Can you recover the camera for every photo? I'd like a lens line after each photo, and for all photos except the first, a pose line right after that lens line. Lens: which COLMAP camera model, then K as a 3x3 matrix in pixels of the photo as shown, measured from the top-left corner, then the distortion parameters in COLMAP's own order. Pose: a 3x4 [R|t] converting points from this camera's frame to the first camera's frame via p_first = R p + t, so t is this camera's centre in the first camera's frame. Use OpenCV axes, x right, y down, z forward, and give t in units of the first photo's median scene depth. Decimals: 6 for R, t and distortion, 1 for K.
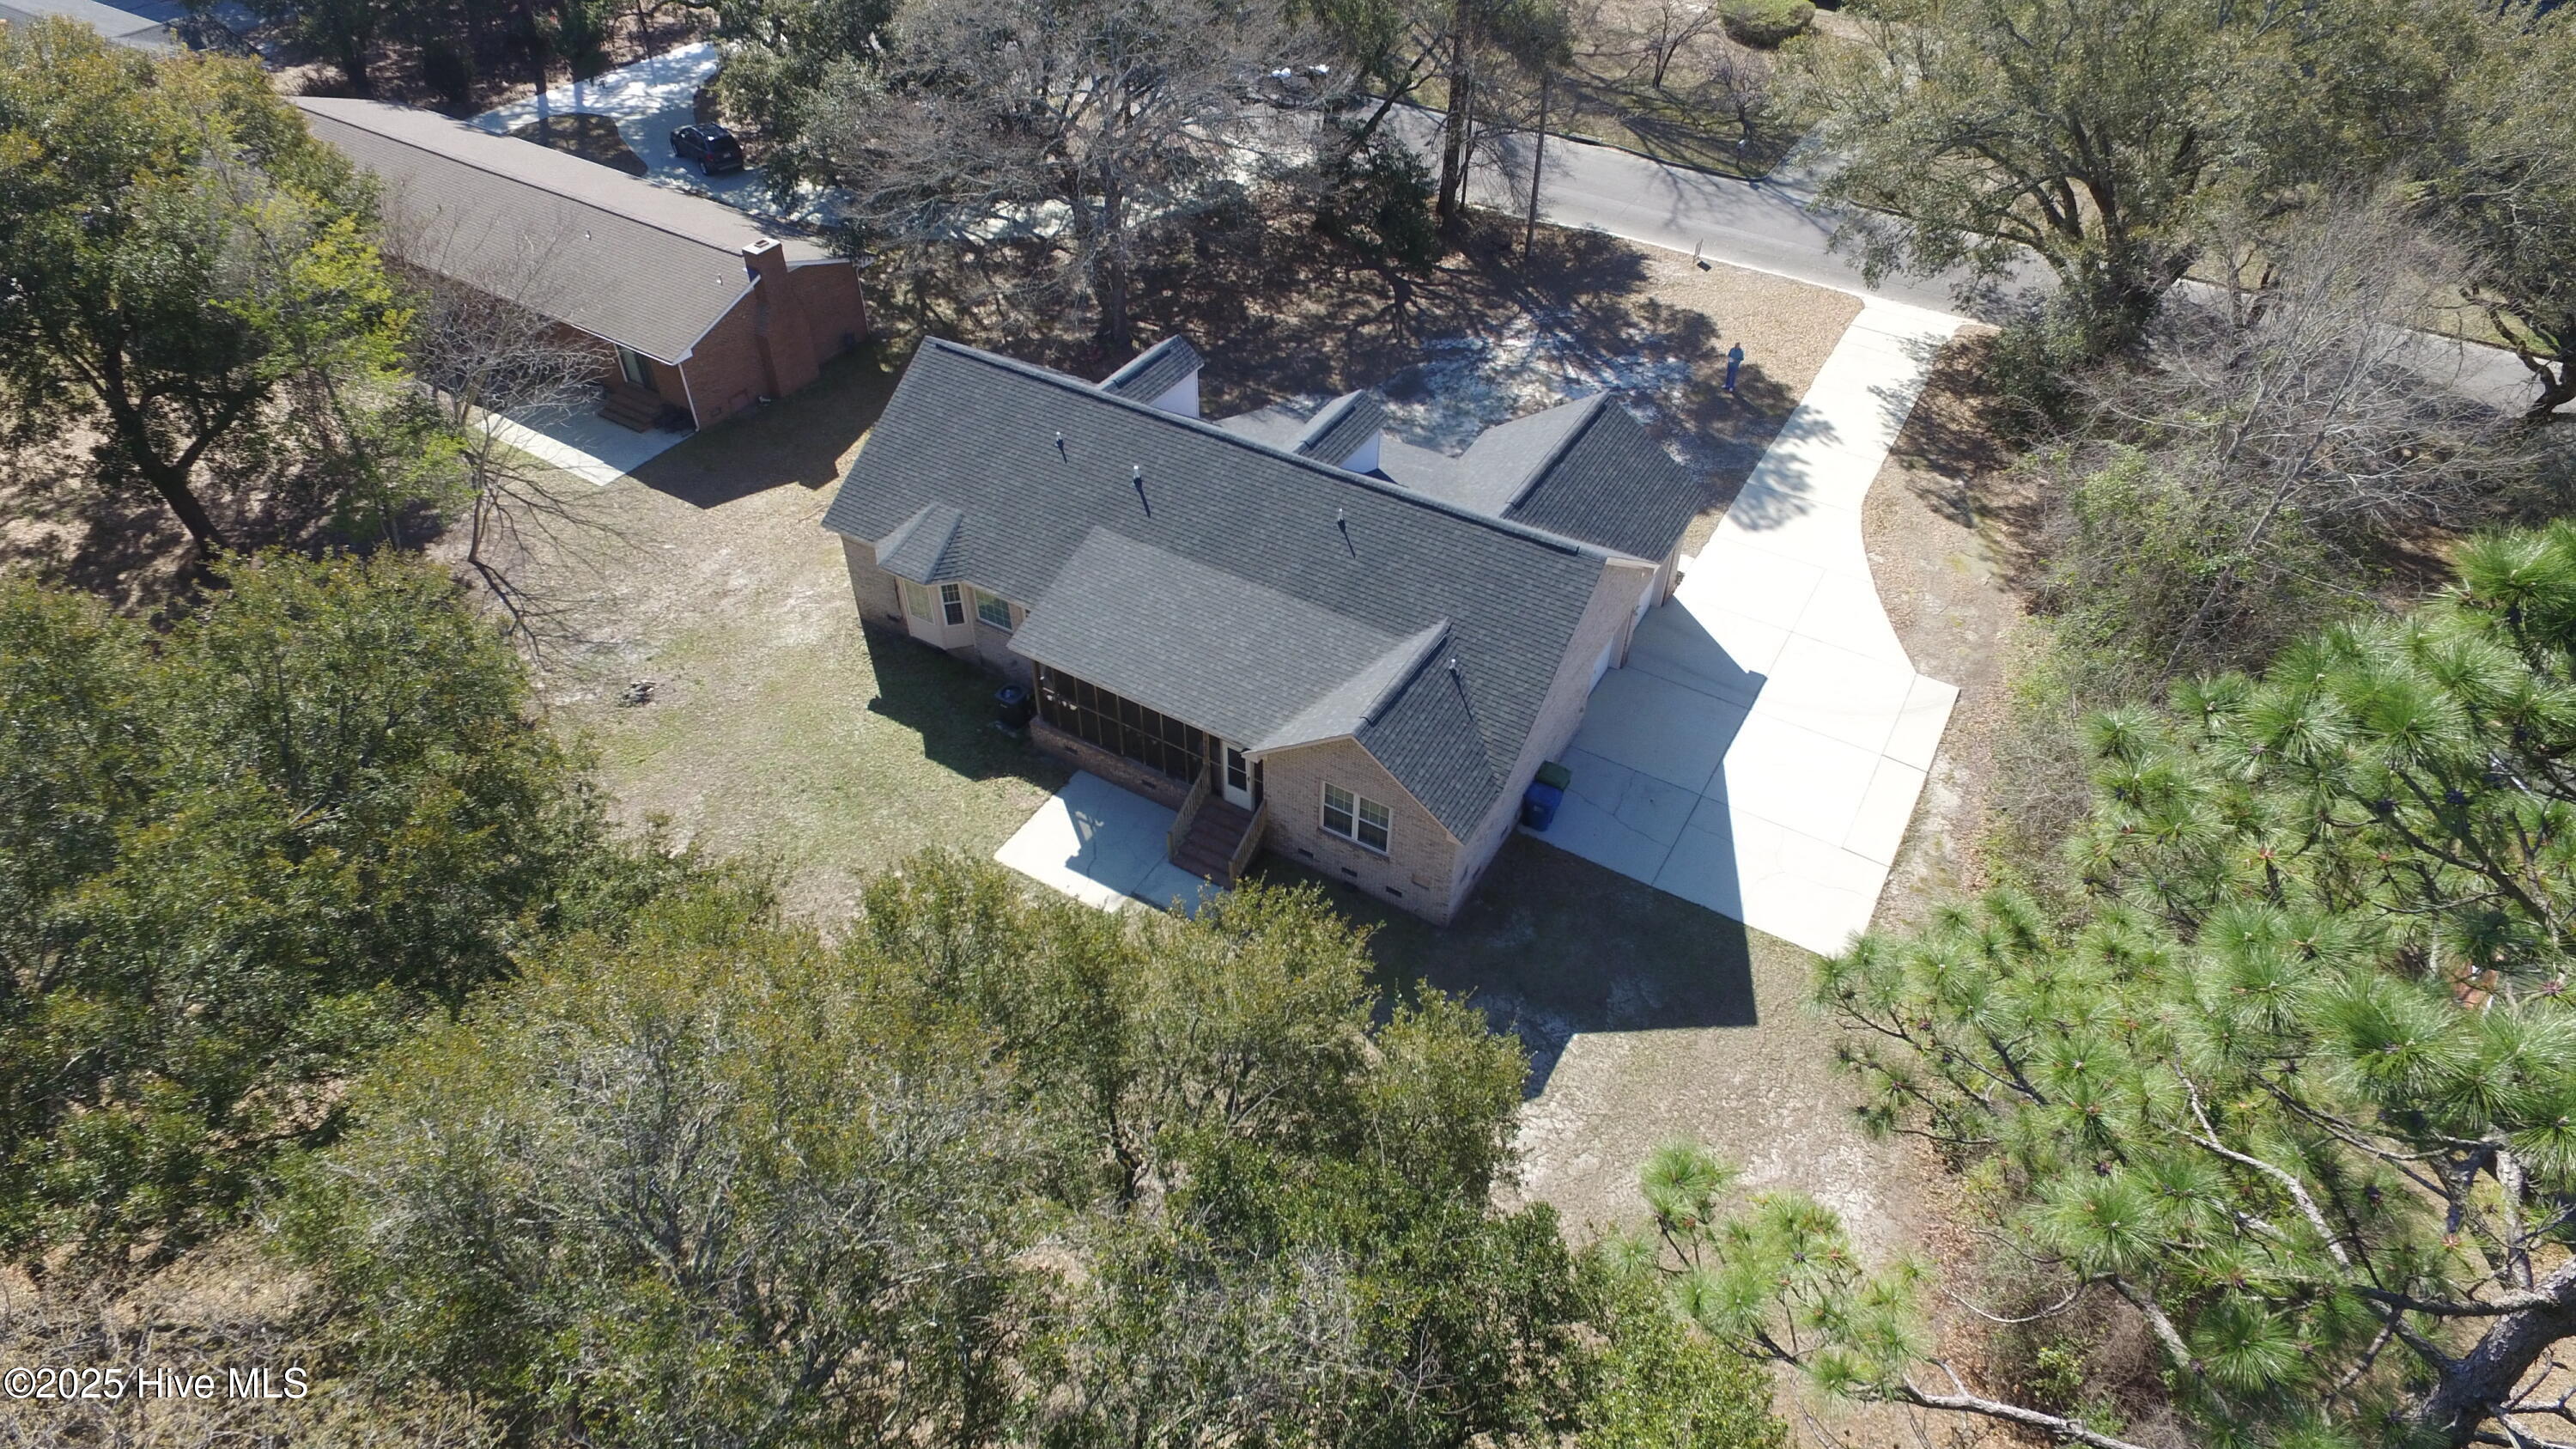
lens RADIAL K [[1520.9, 0, 1290.3], [0, 1520.9, 715.2], [0, 0, 1]] dist [-0.022306, 0.019044]
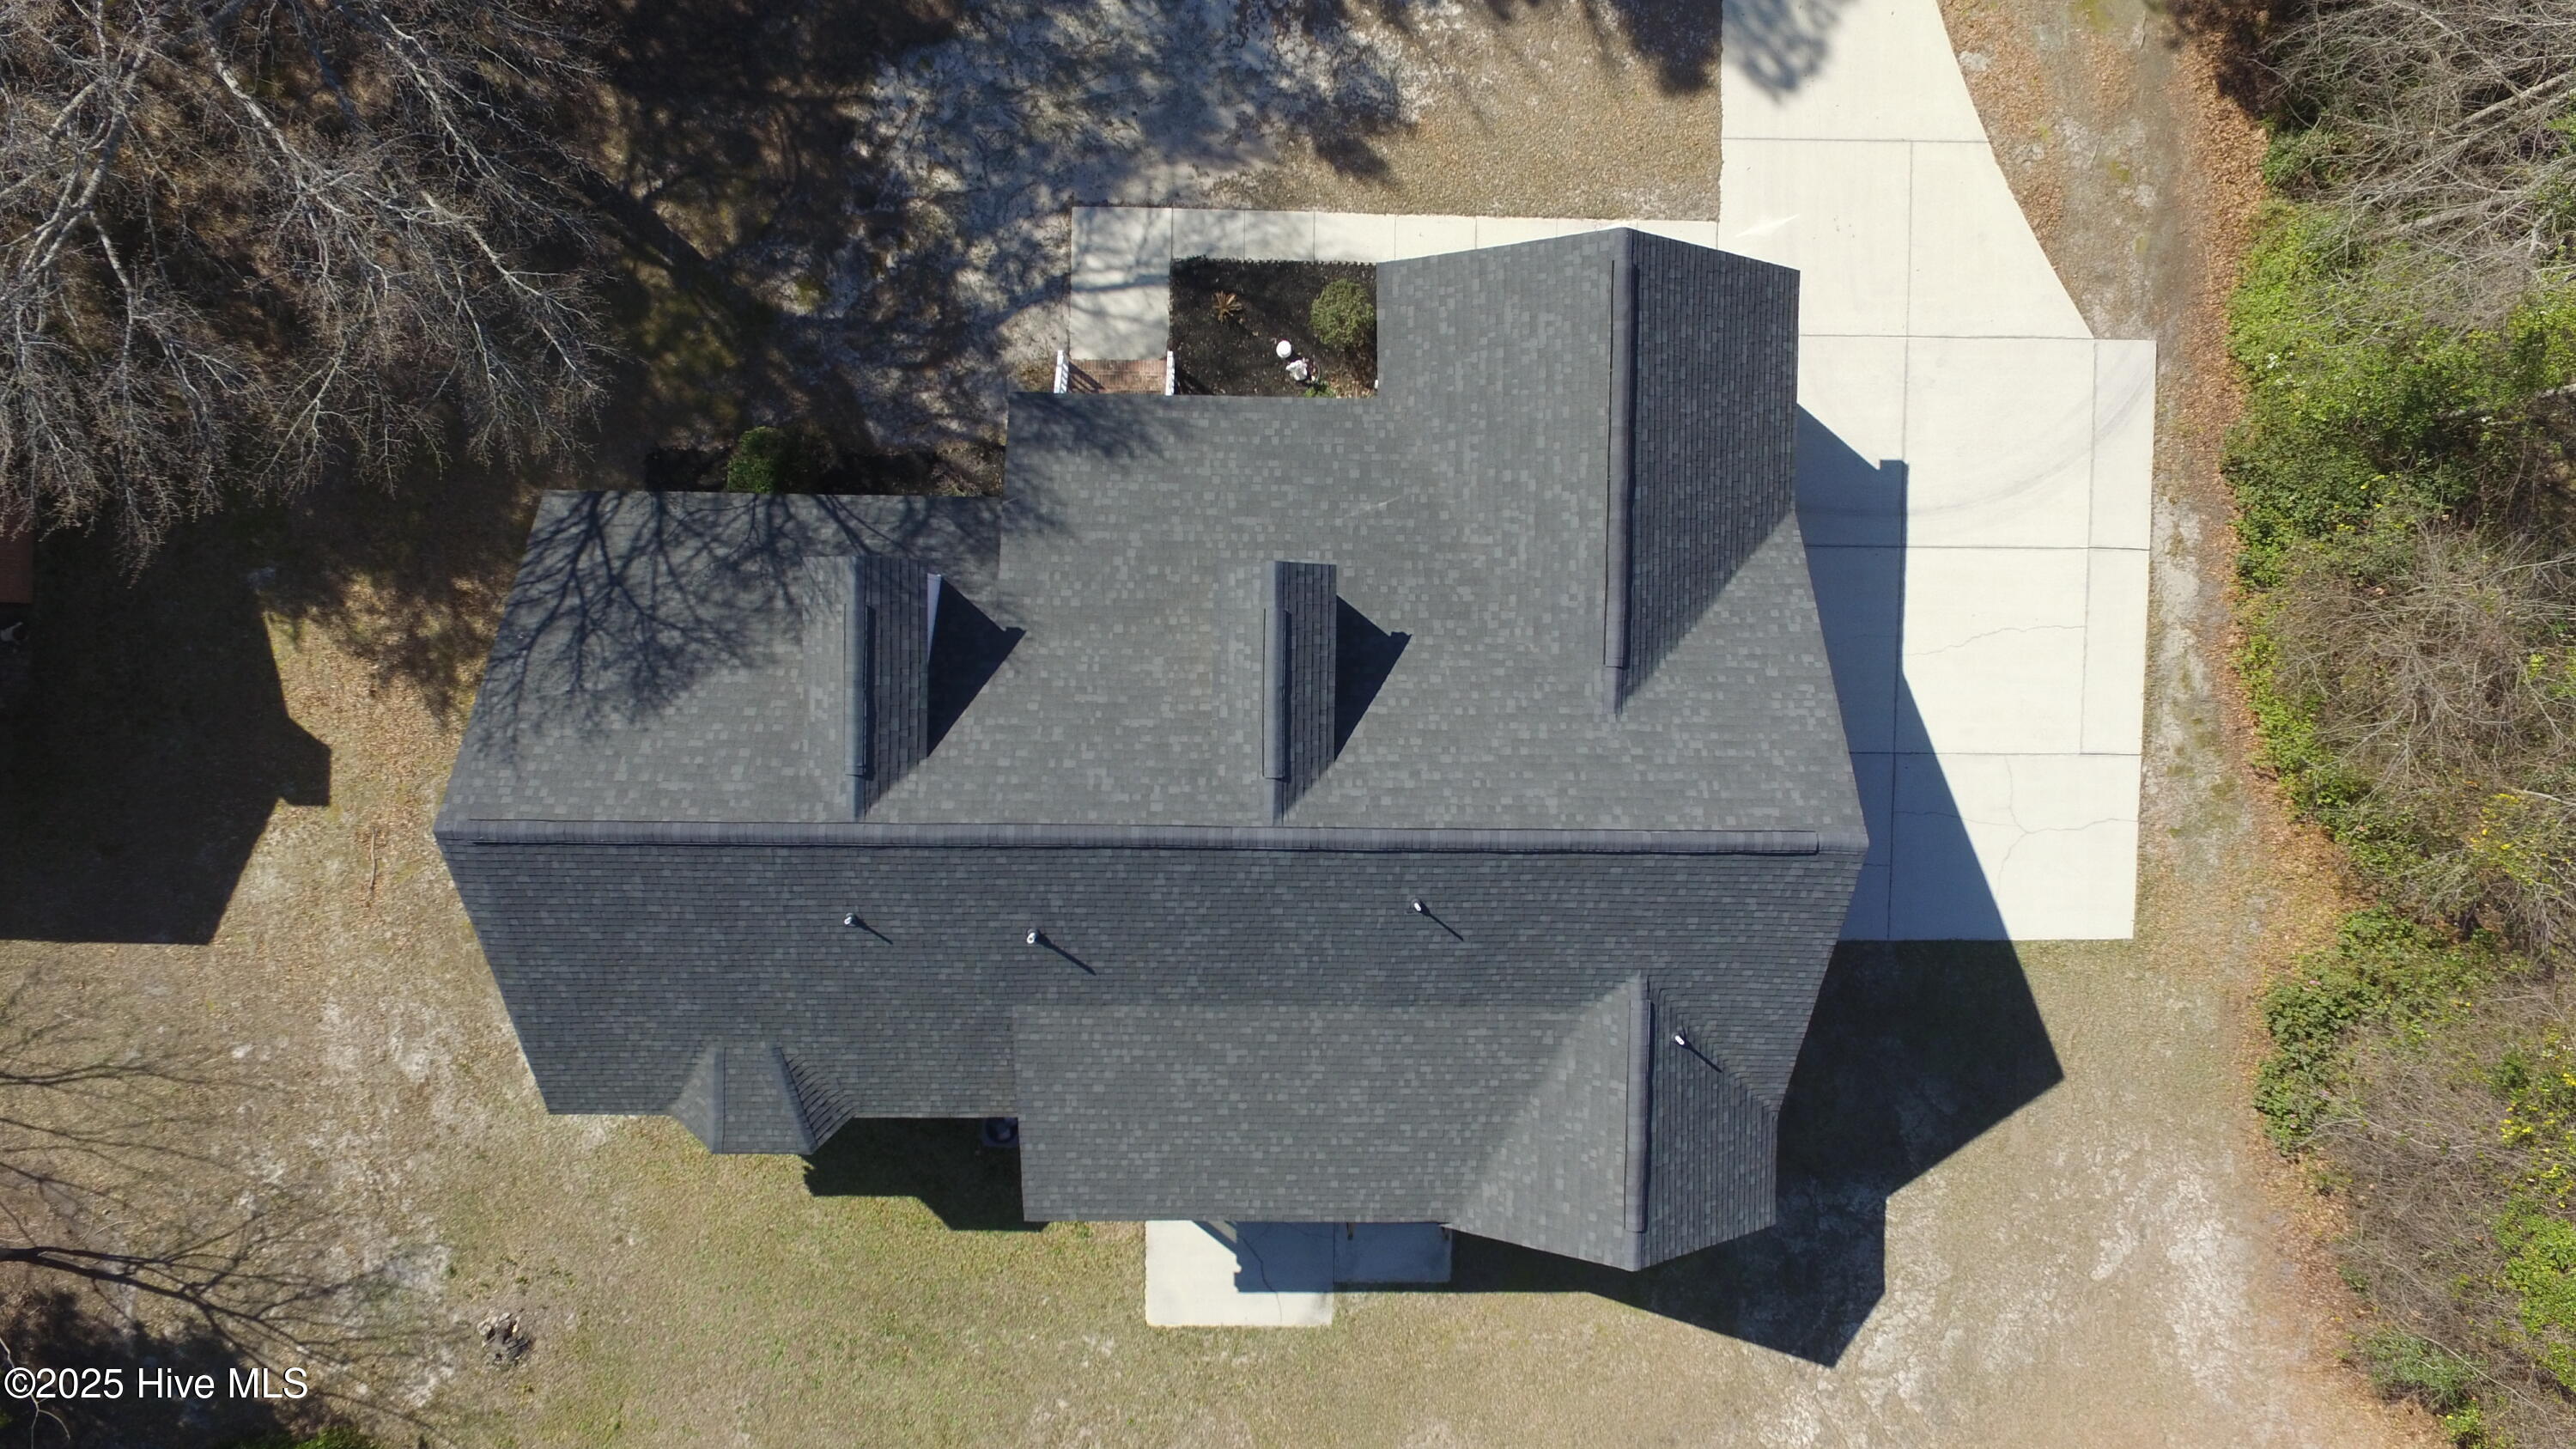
lens RADIAL K [[1520.9, 0, 1293.1], [0, 1520.9, 710.1], [0, 0, 1]] dist [-0.022306, 0.019044]
pose [[0.869310, -0.494258, -0.002910, 0.022735], [0.308969, 0.538805, 0.783726, -0.544642], [-0.385795, -0.682200, 0.621099, 0.575503]]
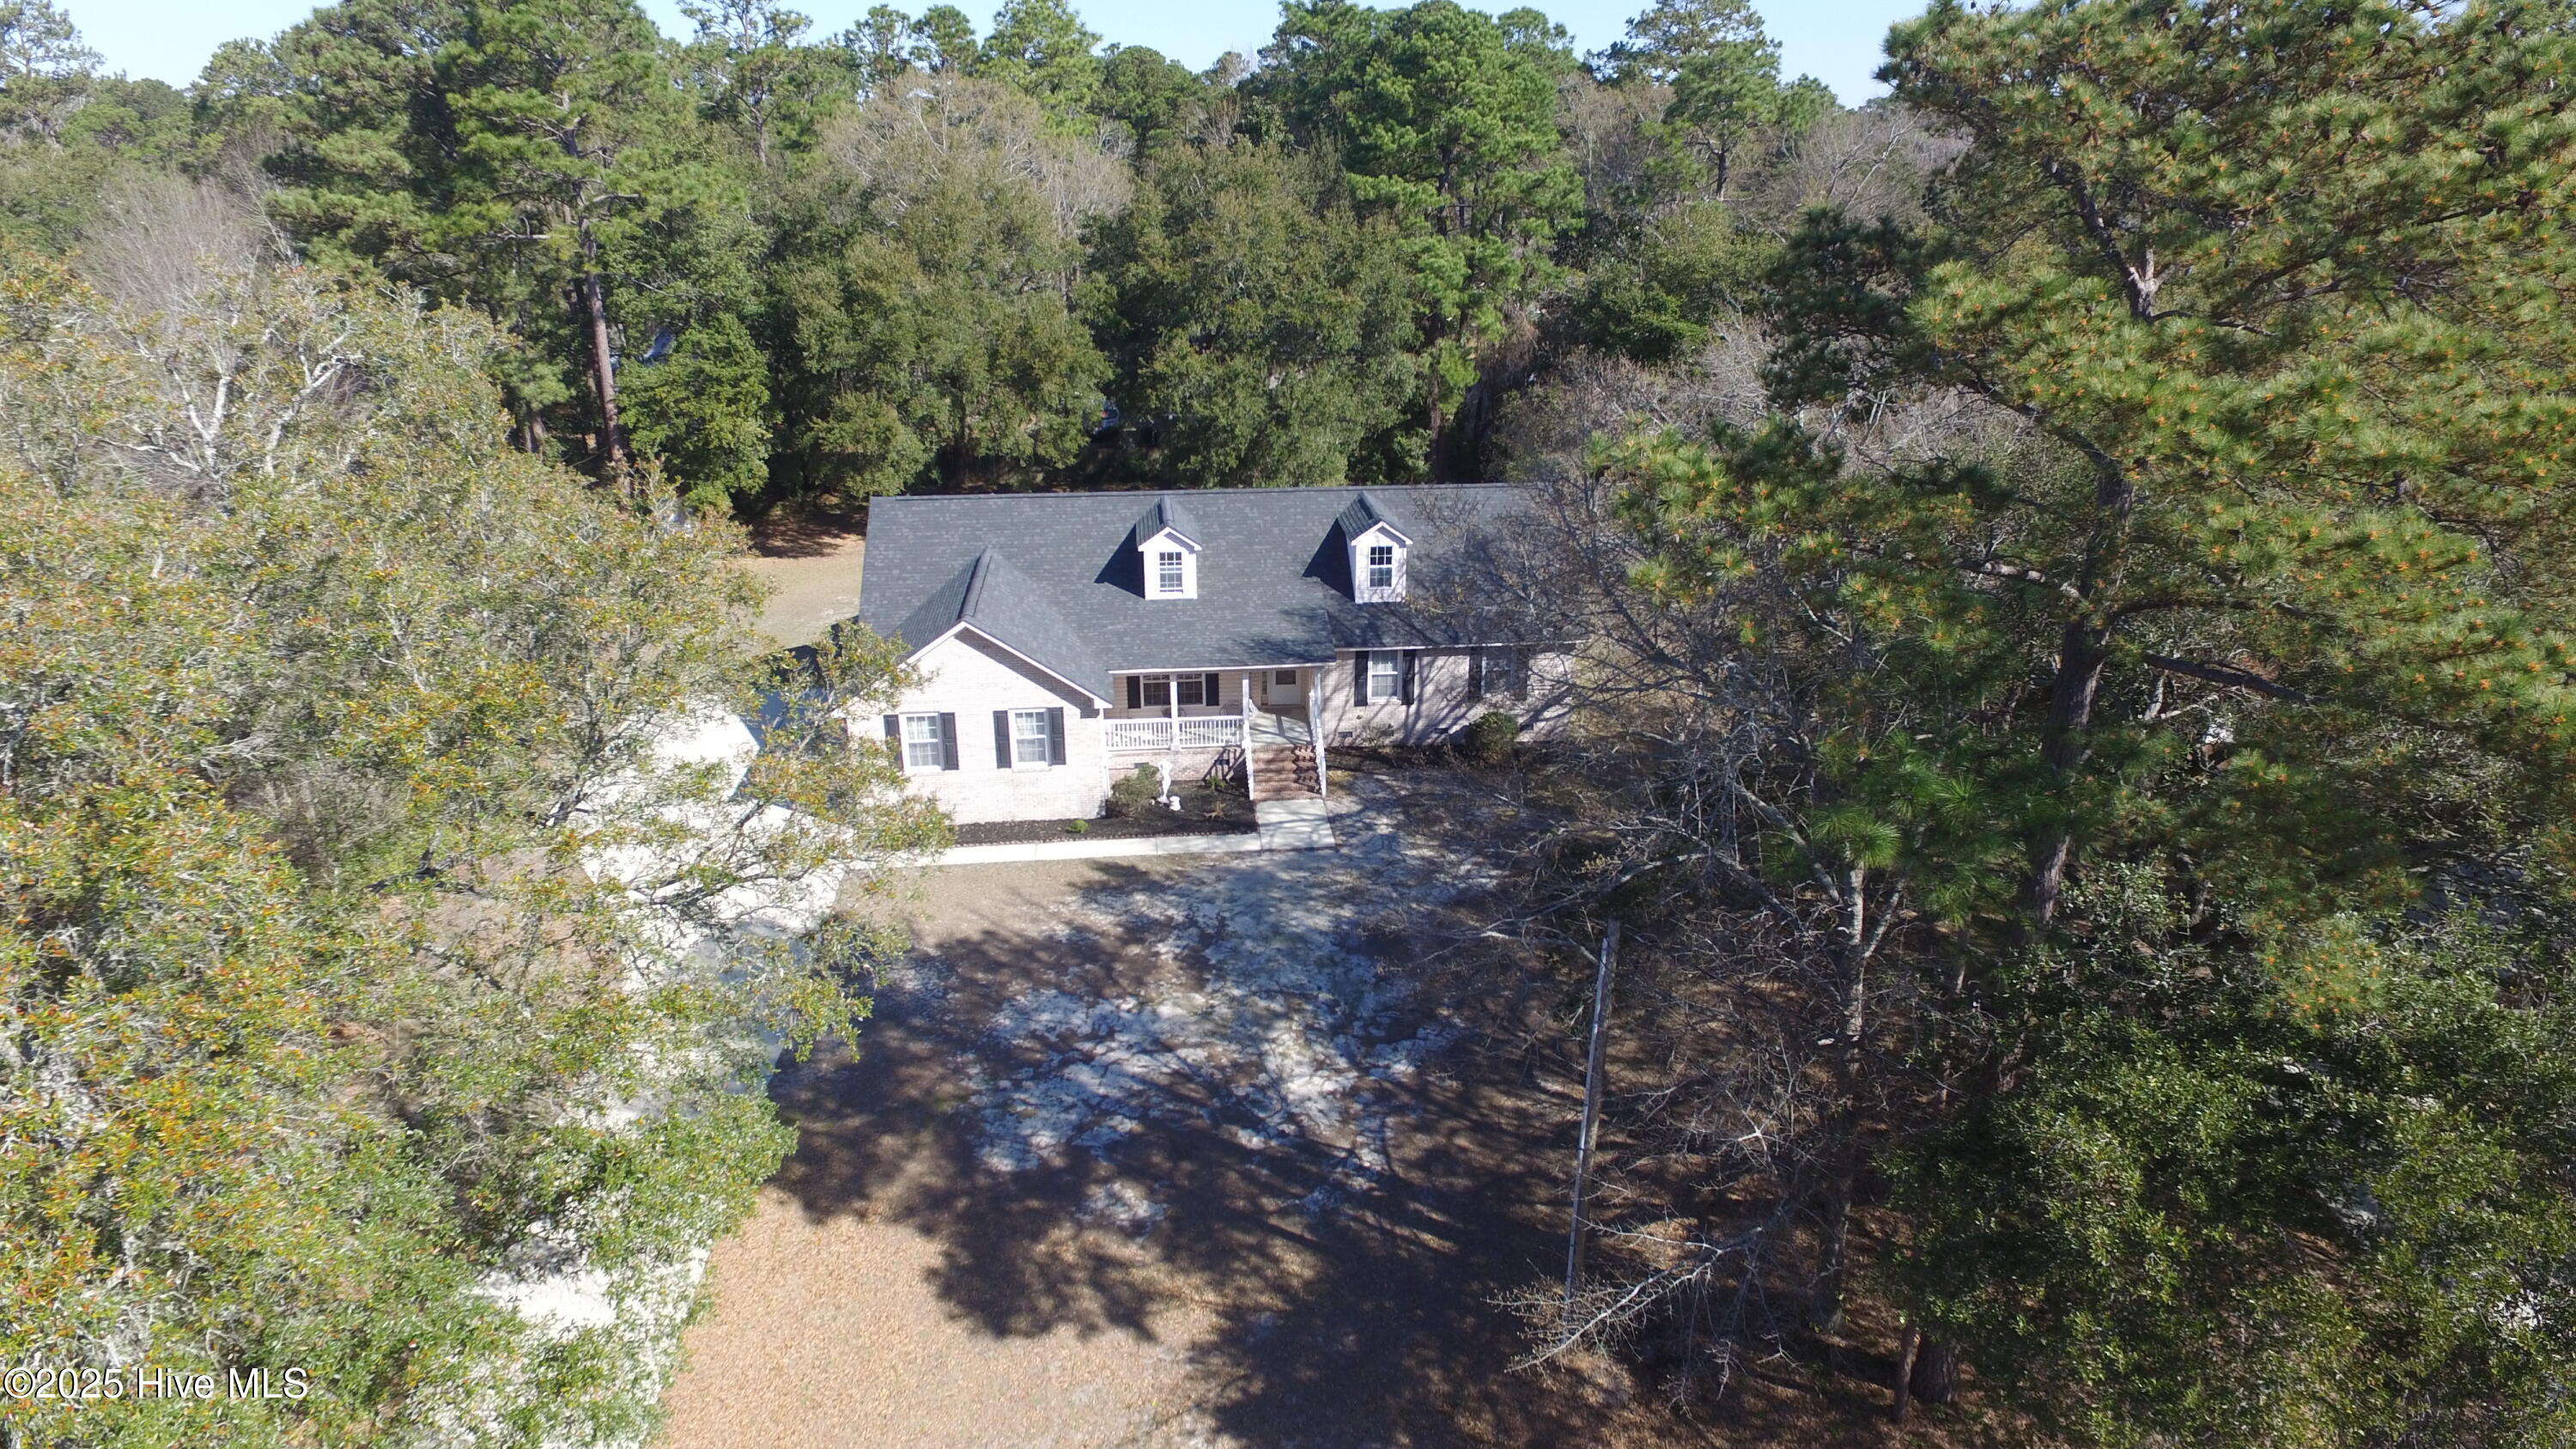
lens RADIAL K [[1520.9, 0, 1297.6], [0, 1520.9, 722.2], [0, 0, 1]] dist [-0.022306, 0.019044]
pose [[-0.810762, 0.185774, -0.555115, 0.517095], [-0.398435, 0.519607, 0.755817, -0.867844], [0.428852, 0.833965, -0.347259, 1.369339]]
